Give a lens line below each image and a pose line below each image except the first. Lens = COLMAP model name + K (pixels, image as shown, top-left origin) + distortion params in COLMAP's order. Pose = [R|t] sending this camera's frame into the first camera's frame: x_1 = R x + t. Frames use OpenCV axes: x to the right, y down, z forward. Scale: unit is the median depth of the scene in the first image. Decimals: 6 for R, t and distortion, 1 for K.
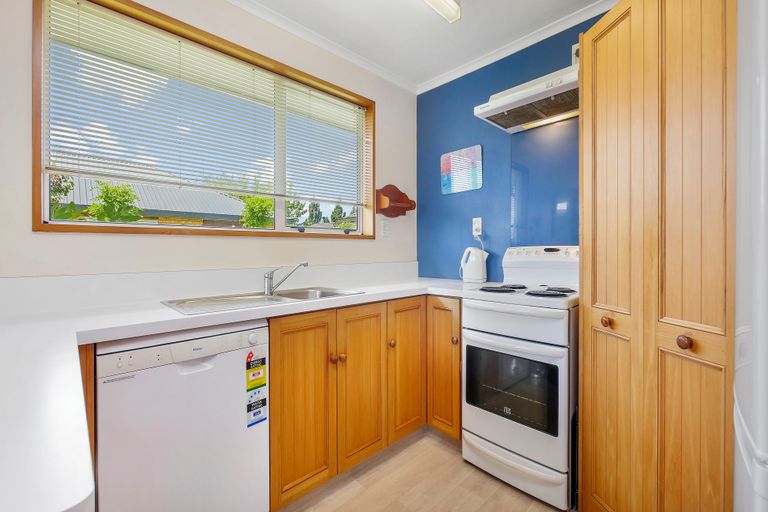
lens RADIAL K [[326.2, 0, 380.7], [0, 326.2, 252.9], [0, 0, 1]] dist [-0.015991, -0.000141]
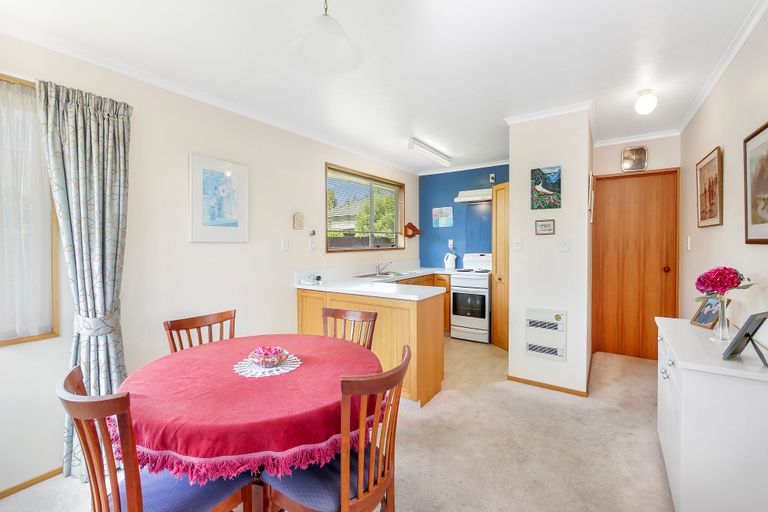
lens RADIAL K [[326.2, 0, 380.7], [0, 326.2, 252.9], [0, 0, 1]] dist [-0.015991, -0.000141]
pose [[0.977661, -0.008285, 0.210025, -0.763064], [0.003125, 0.999685, 0.024888, -0.090441], [-0.210165, -0.023675, 0.977379, -1.283622]]
